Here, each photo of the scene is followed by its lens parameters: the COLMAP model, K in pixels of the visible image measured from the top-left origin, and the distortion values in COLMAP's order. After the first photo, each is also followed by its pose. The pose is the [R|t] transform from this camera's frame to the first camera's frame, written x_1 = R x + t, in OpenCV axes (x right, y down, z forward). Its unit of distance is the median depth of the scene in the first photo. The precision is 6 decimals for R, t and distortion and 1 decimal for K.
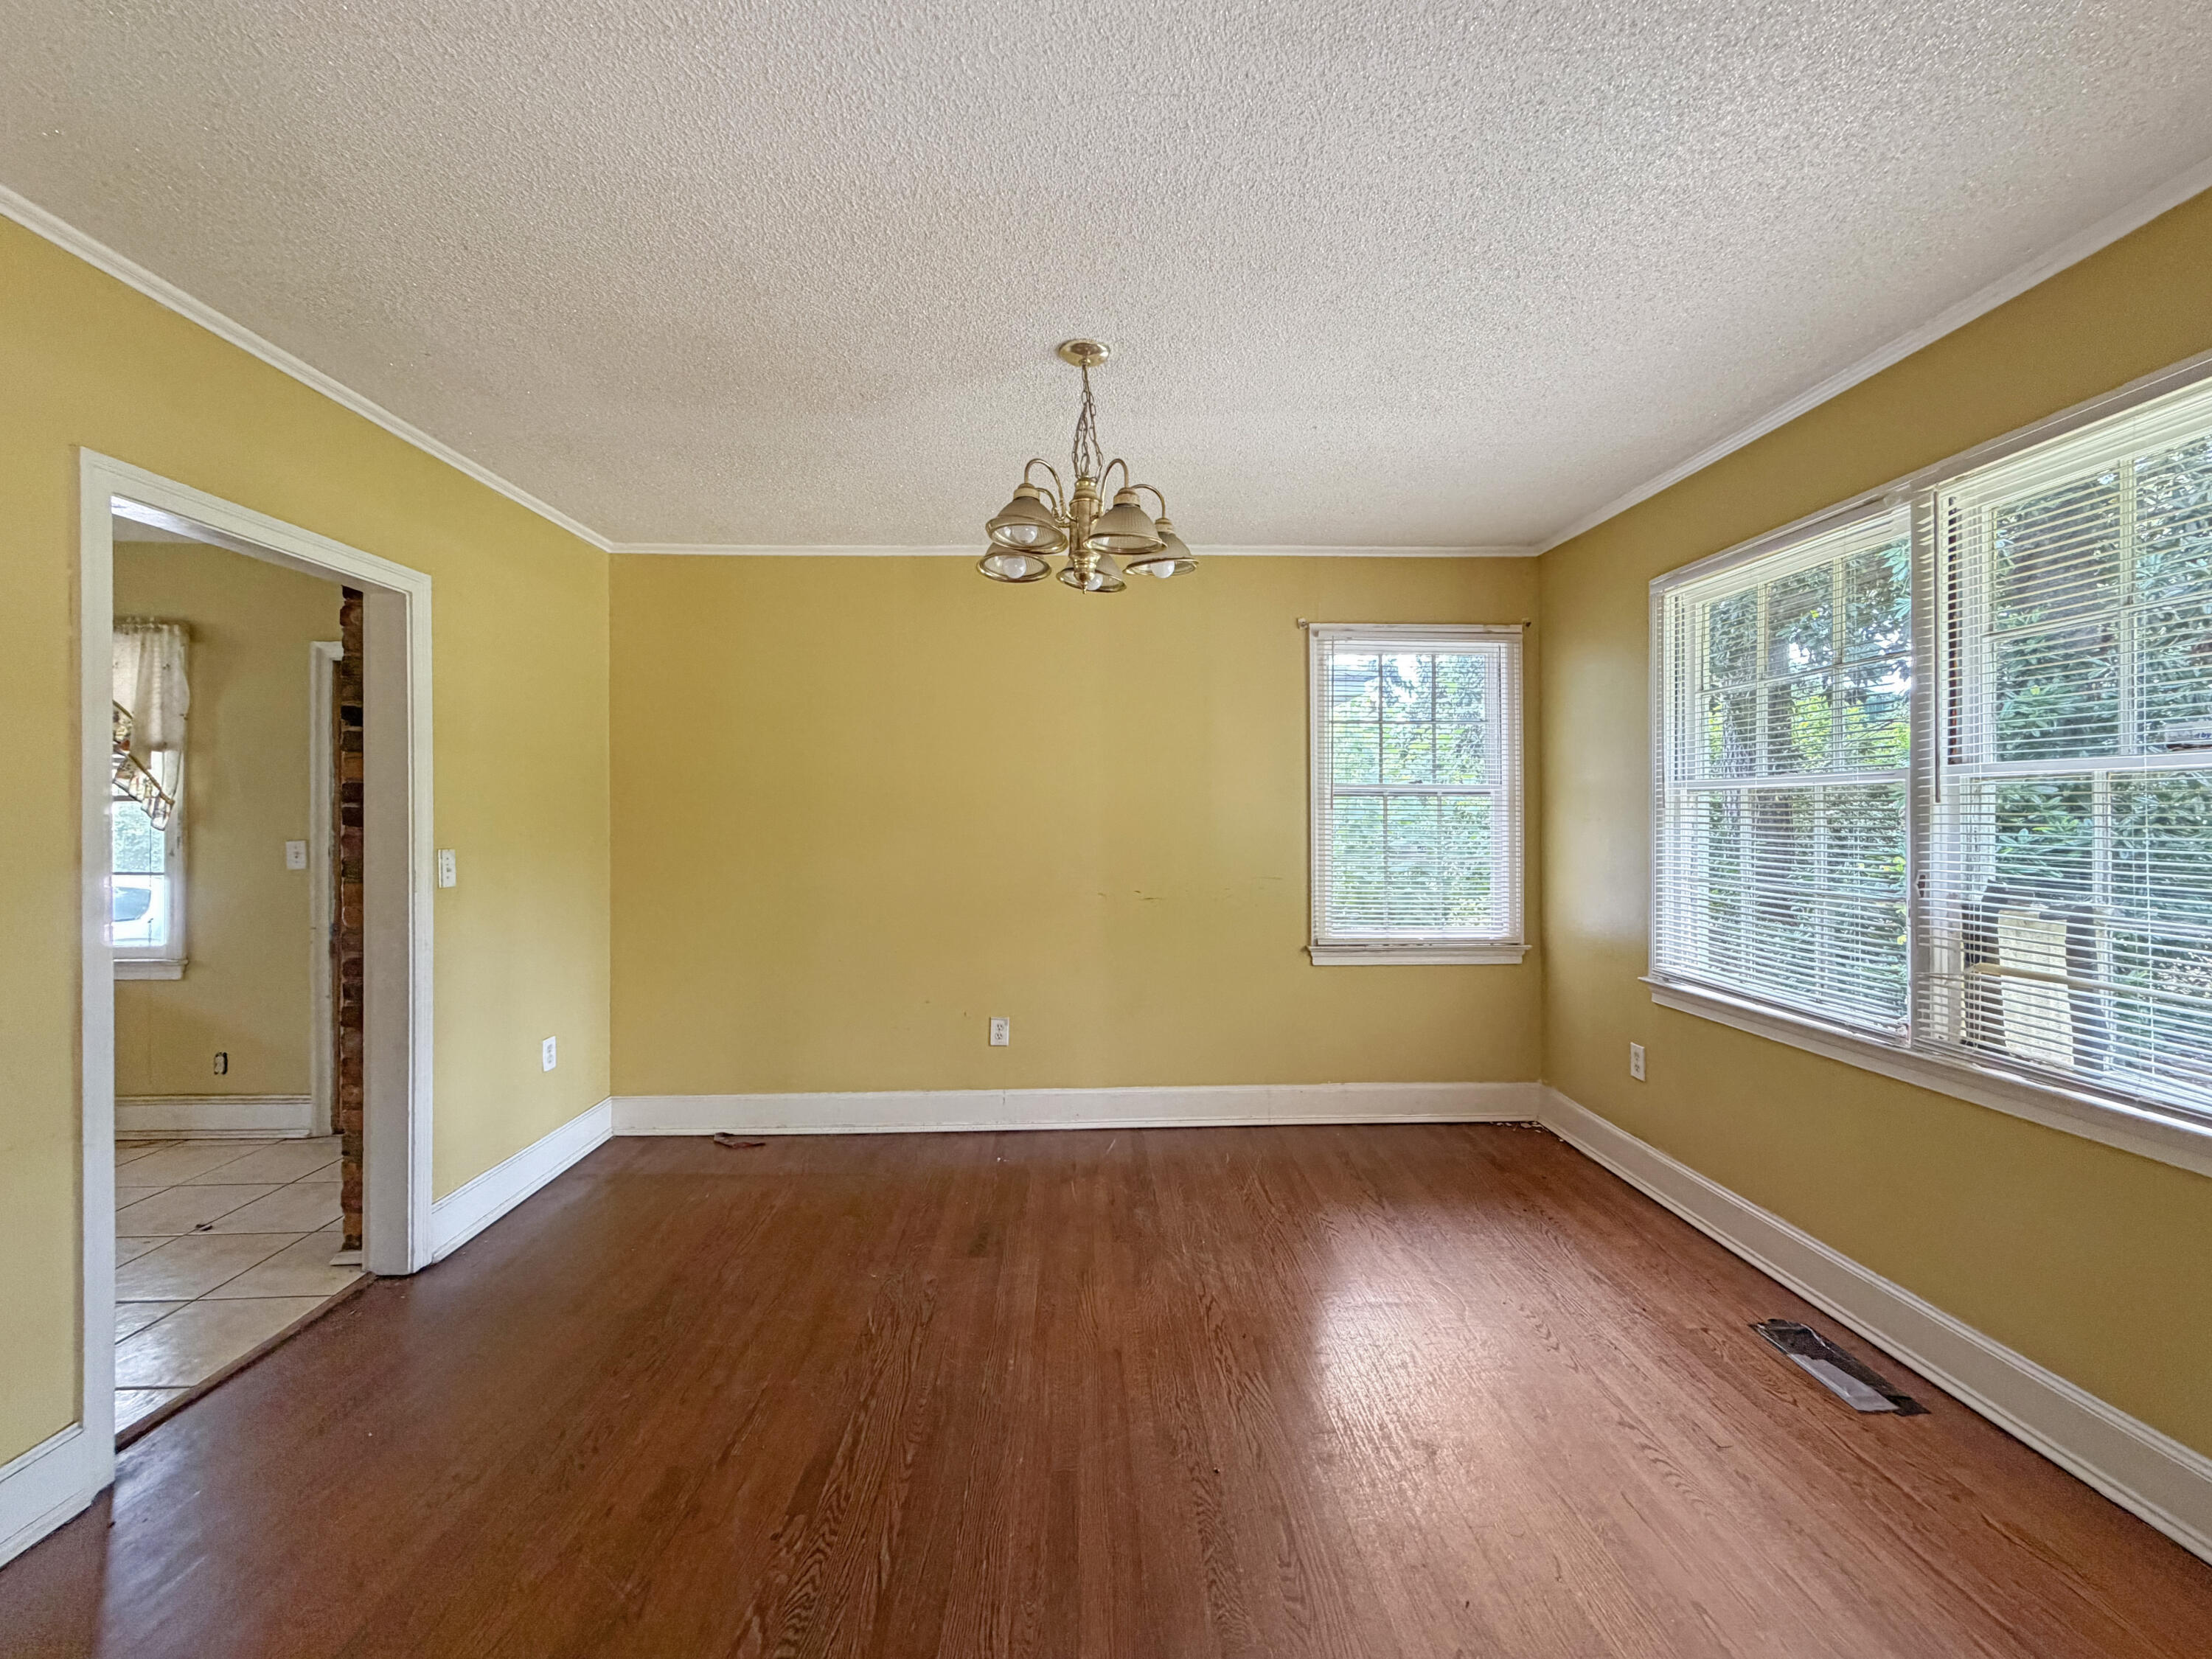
lens RADIAL K [[888.7, 0, 1113.8], [0, 888.7, 822.5], [0, 0, 1]] dist [-0.000490, 0.000098]
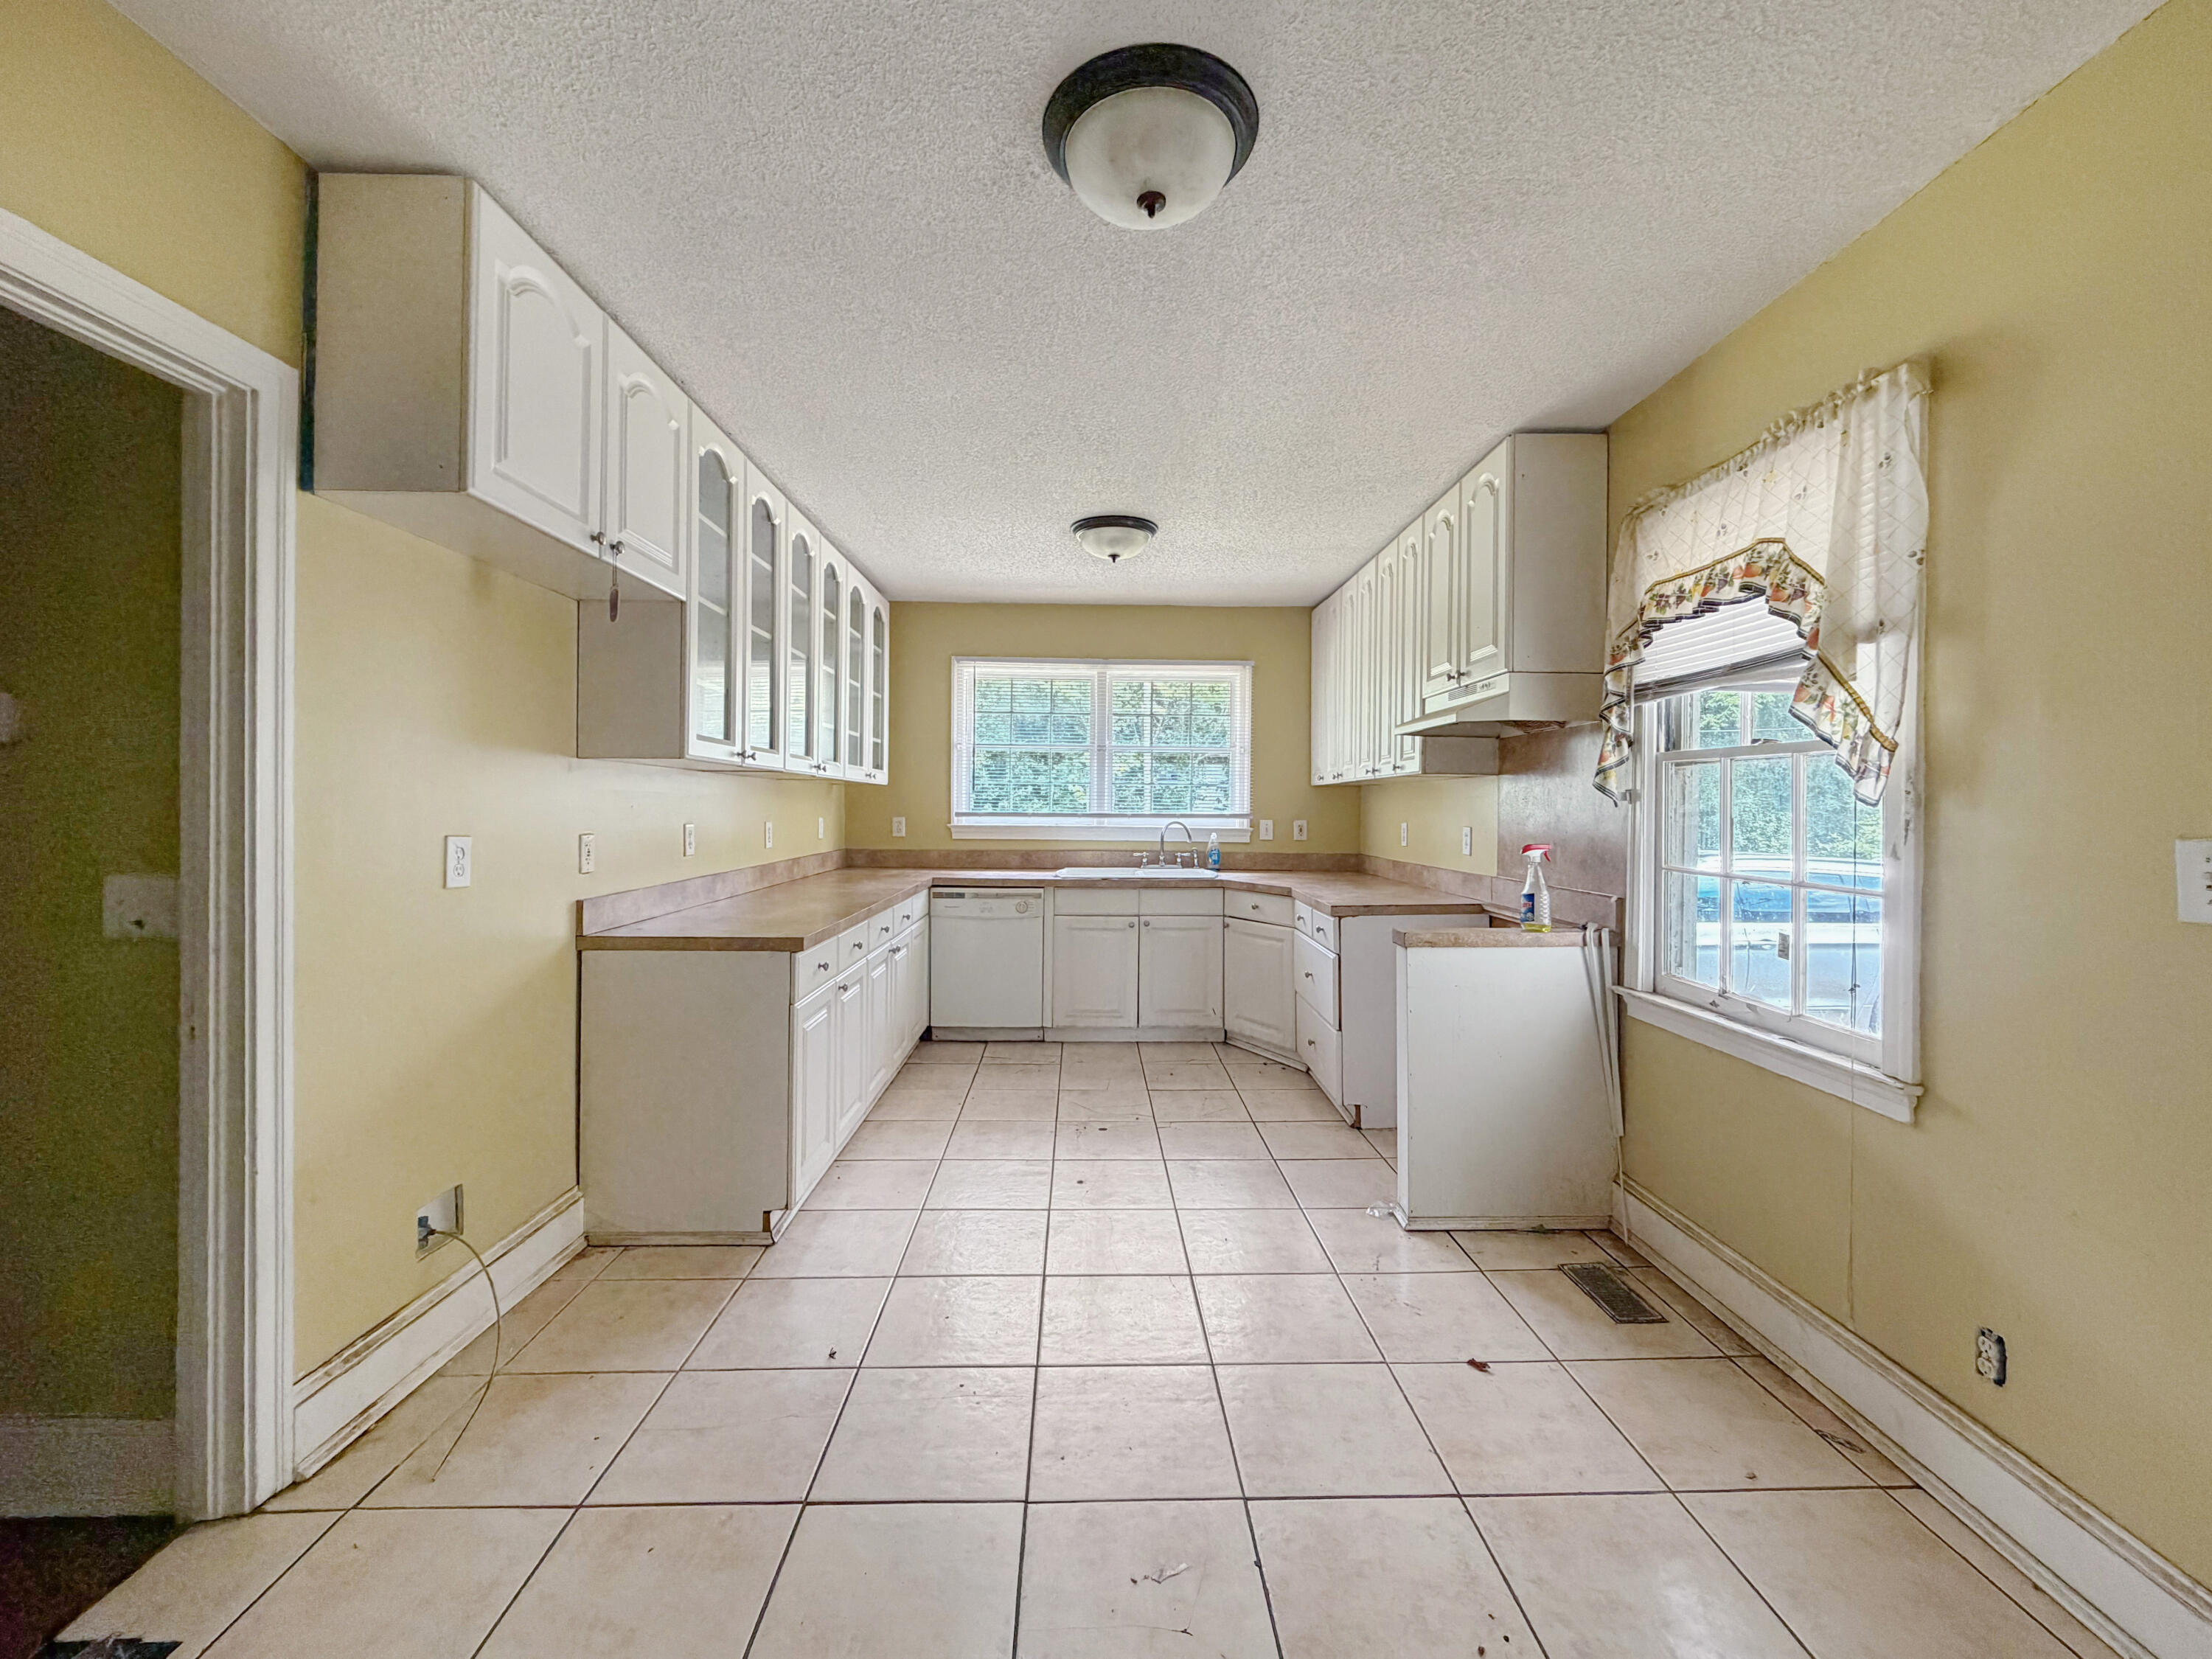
lens RADIAL K [[888.7, 0, 1115.4], [0, 888.7, 811.9], [0, 0, 1]] dist [-0.000490, 0.000098]
pose [[-0.020193, 0.005329, -0.999782, -0.581129], [-0.001233, 0.999985, 0.005355, 0.010375], [0.999795, 0.001341, -0.020186, 0.597340]]
